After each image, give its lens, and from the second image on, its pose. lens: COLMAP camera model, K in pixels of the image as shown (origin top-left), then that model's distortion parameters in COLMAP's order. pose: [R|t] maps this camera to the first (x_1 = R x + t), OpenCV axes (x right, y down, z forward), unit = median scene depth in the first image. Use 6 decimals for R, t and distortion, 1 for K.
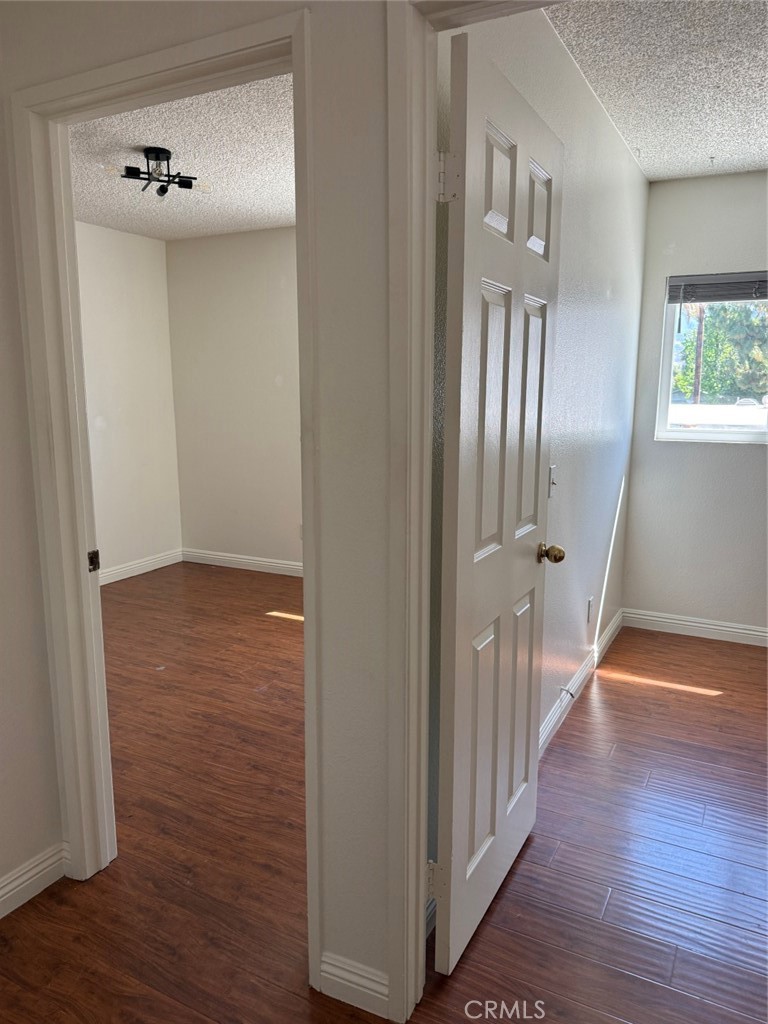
lens RADIAL K [[727.0, 0, 377.6], [0, 727.0, 513.0], [0, 0, 1]] dist [0.081172, -0.110025]
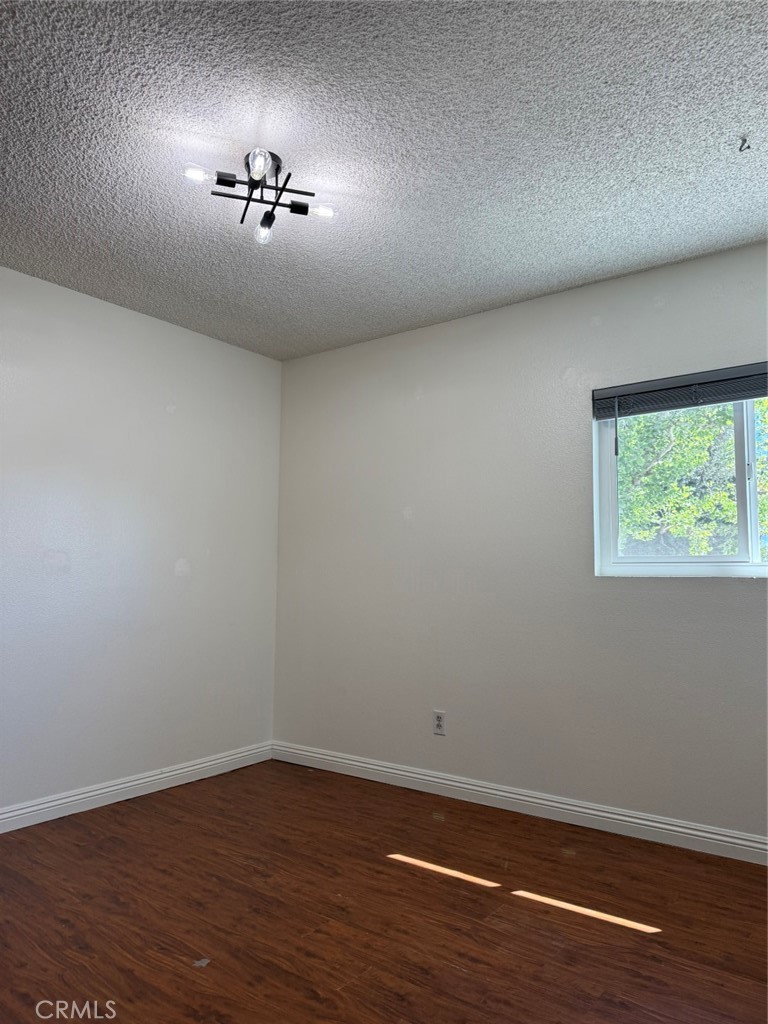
lens RADIAL K [[727.0, 0, 377.6], [0, 727.0, 513.0], [0, 0, 1]] dist [0.081172, -0.110025]
pose [[0.988364, -0.001310, -0.152100, -0.065567], [-0.037845, 0.966399, -0.254245, 0.013184], [0.147322, 0.257043, 0.955105, 0.342746]]
